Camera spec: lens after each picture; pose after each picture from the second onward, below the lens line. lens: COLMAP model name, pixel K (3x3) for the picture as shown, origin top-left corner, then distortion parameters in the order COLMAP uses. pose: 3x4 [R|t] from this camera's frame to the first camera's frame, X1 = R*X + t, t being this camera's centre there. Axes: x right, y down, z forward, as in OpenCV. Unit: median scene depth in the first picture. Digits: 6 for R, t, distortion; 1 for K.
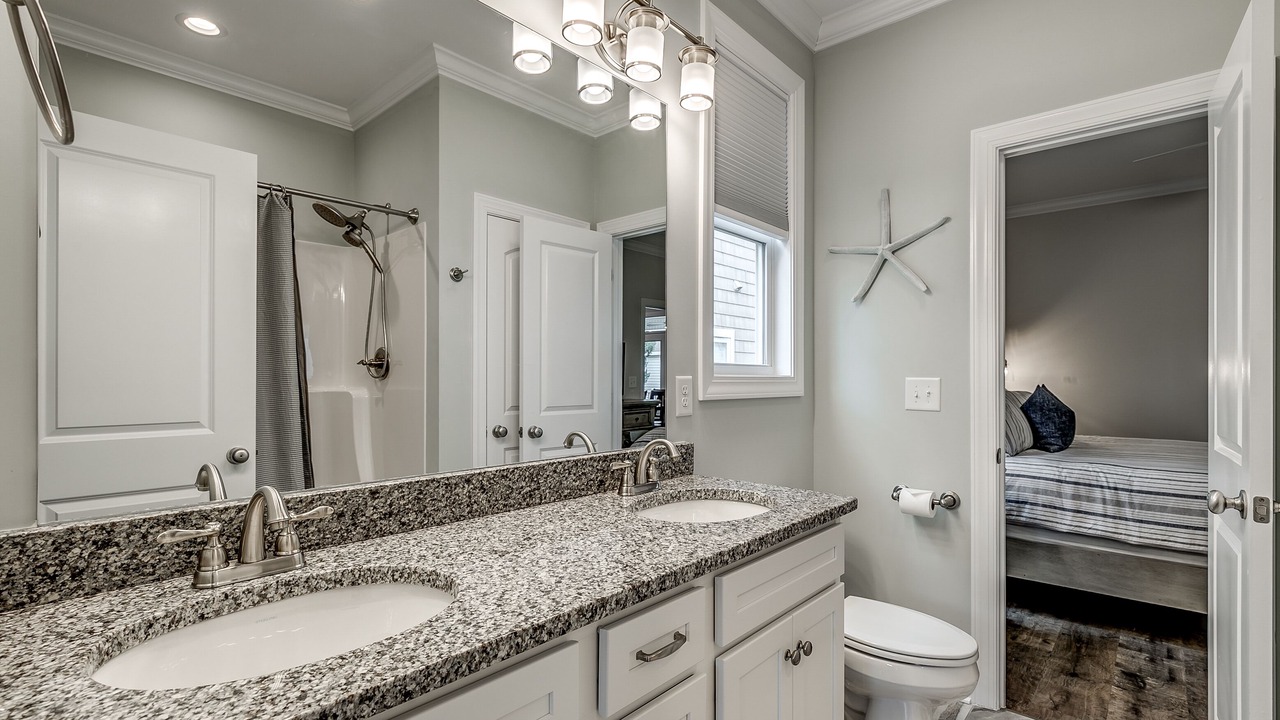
lens RADIAL K [[607.3, 0, 648.4], [0, 607.3, 368.4], [0, 0, 1]] dist [-0.000744, -0.000414]
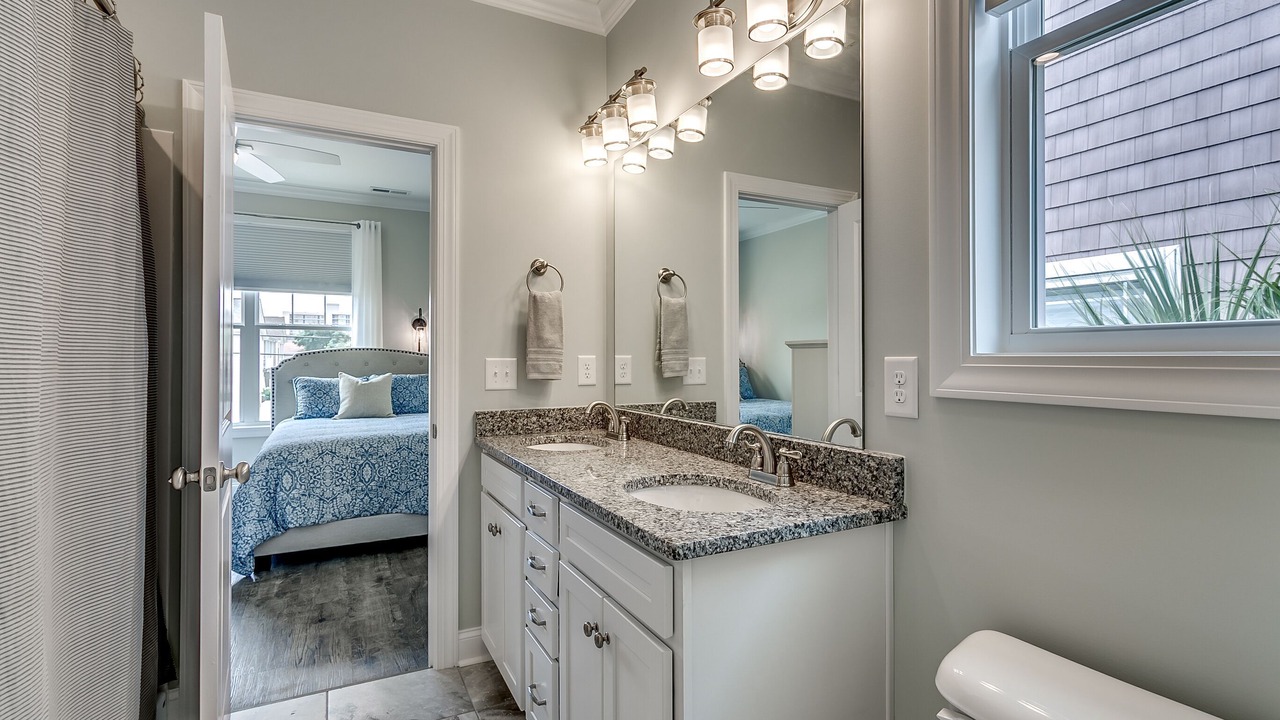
lens RADIAL K [[607.3, 0, 648.4], [0, 607.3, 368.4], [0, 0, 1]] dist [-0.000744, -0.000414]
pose [[-0.359292, 0.006266, -0.933204, 0.910340], [0.000130, 0.999978, 0.006664, 0.022979], [0.933225, 0.002273, -0.359284, 1.144756]]
